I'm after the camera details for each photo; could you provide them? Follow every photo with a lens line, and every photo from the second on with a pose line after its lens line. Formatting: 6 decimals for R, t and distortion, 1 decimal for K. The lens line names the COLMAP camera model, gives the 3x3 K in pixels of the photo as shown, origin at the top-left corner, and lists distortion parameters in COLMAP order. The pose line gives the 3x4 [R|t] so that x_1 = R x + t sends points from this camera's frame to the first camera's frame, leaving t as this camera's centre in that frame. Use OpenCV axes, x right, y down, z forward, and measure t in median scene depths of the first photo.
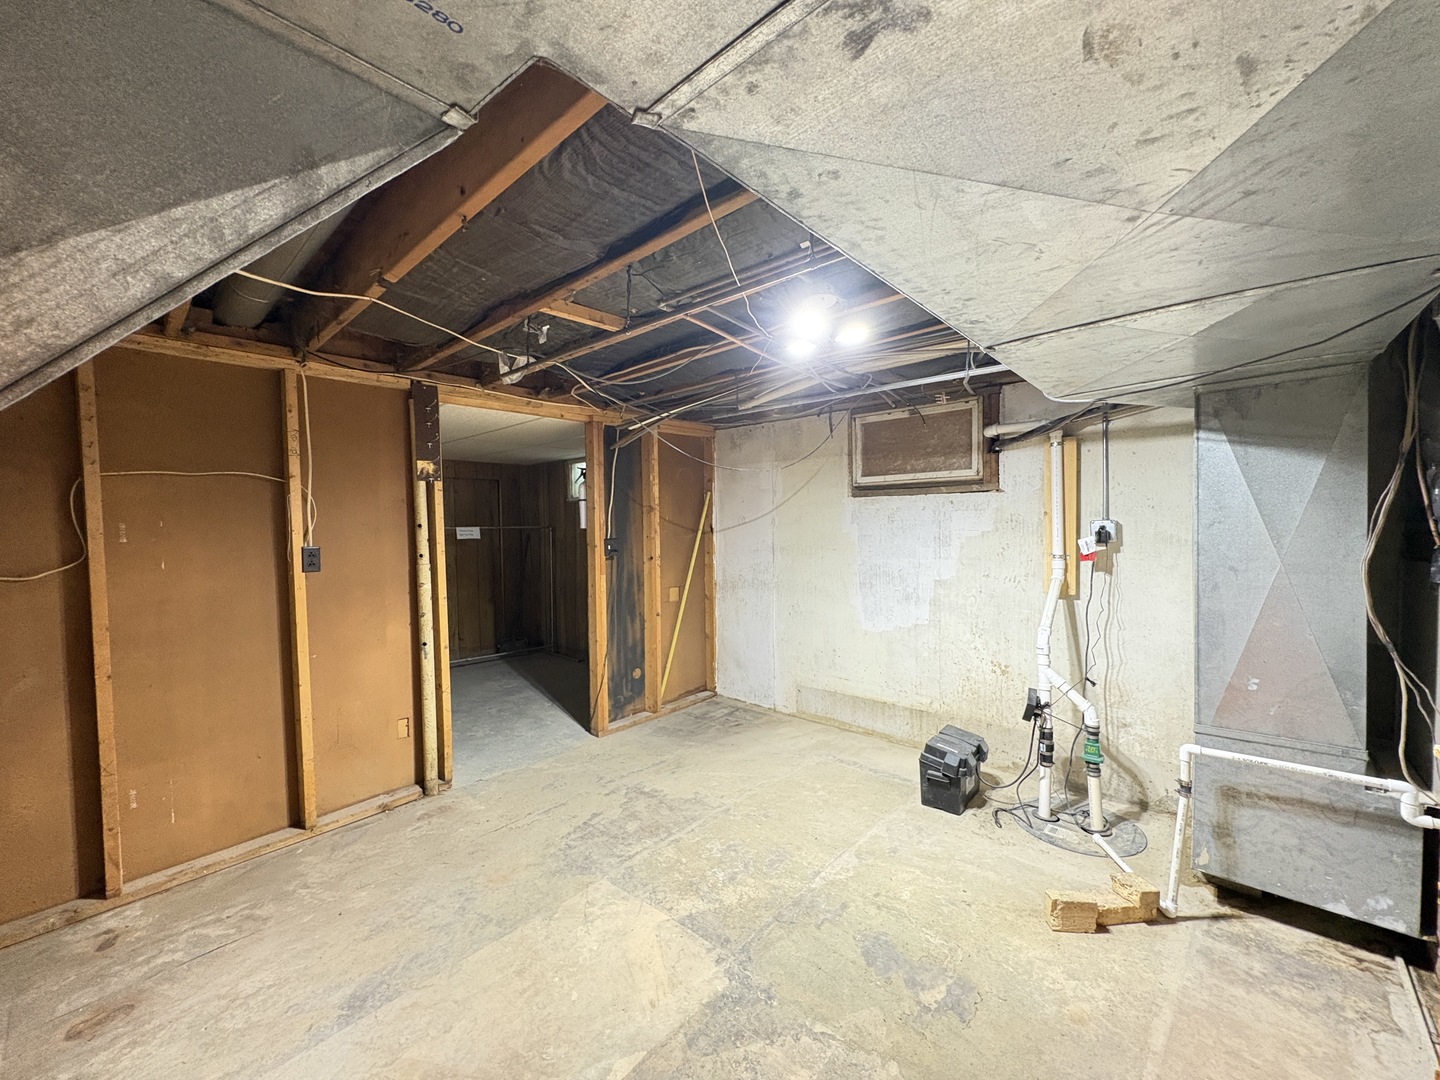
lens RADIAL K [[572.9, 0, 719.6], [0, 572.9, 544.7], [0, 0, 1]] dist [0.000007, 0.000028]
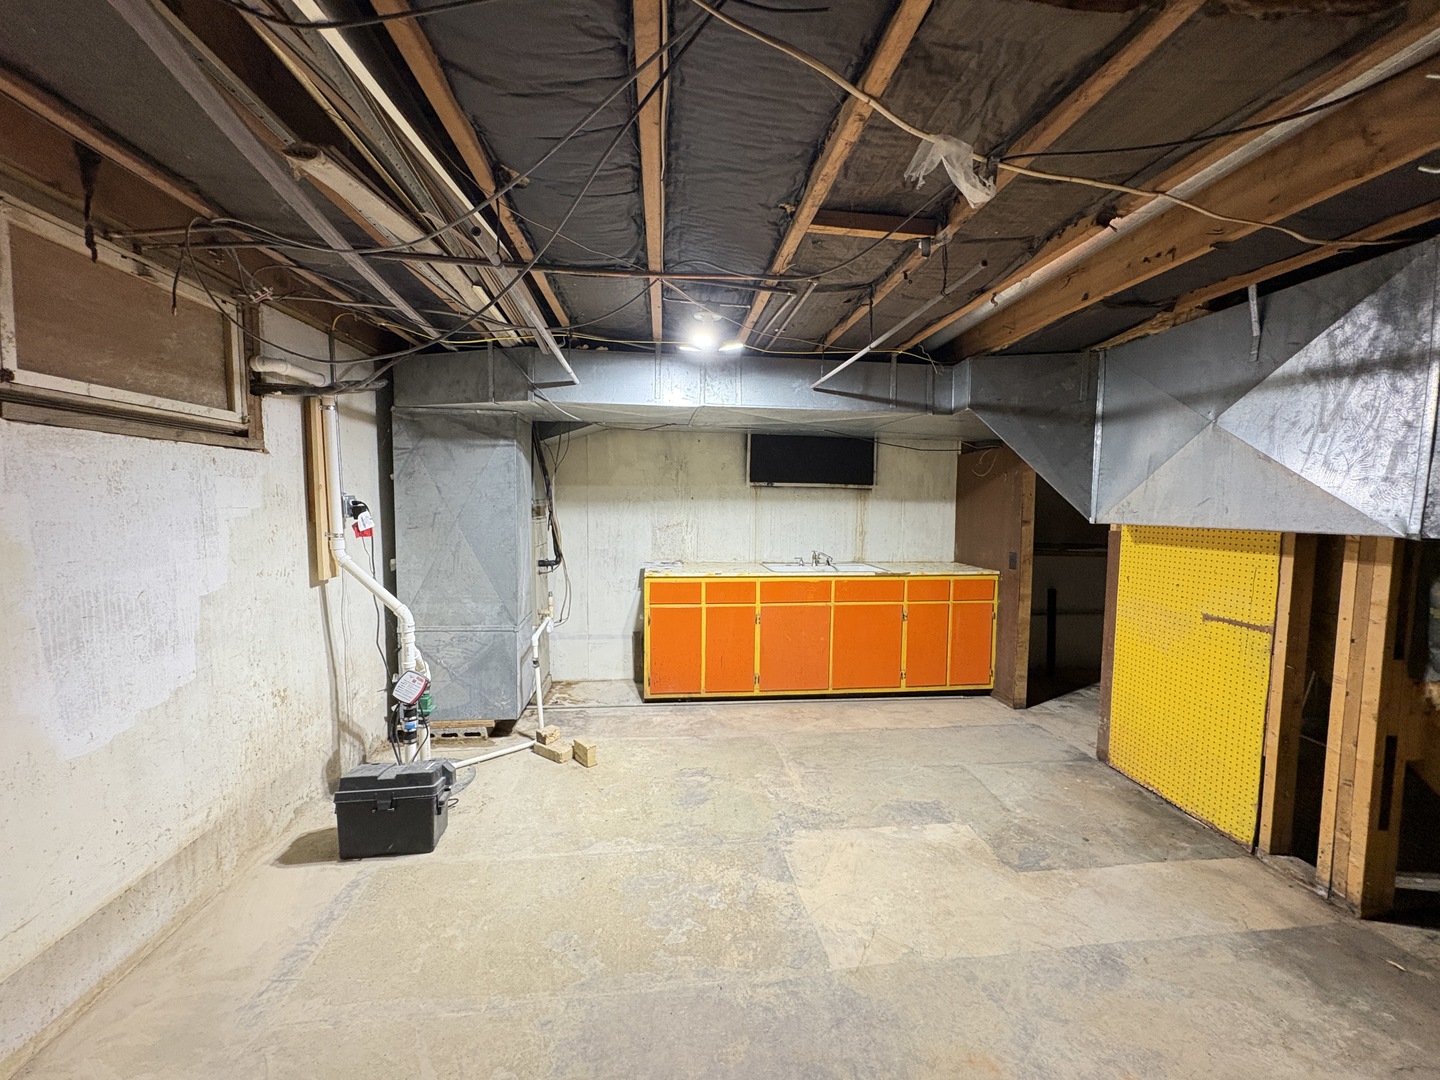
lens RADIAL K [[572.9, 0, 721.8], [0, 572.9, 537.7], [0, 0, 1]] dist [0.000007, 0.000028]
pose [[-0.750829, -0.036731, 0.659474, -0.394784], [0.025483, 0.996098, 0.084494, -0.031910], [-0.660005, 0.080245, -0.746964, 1.123706]]
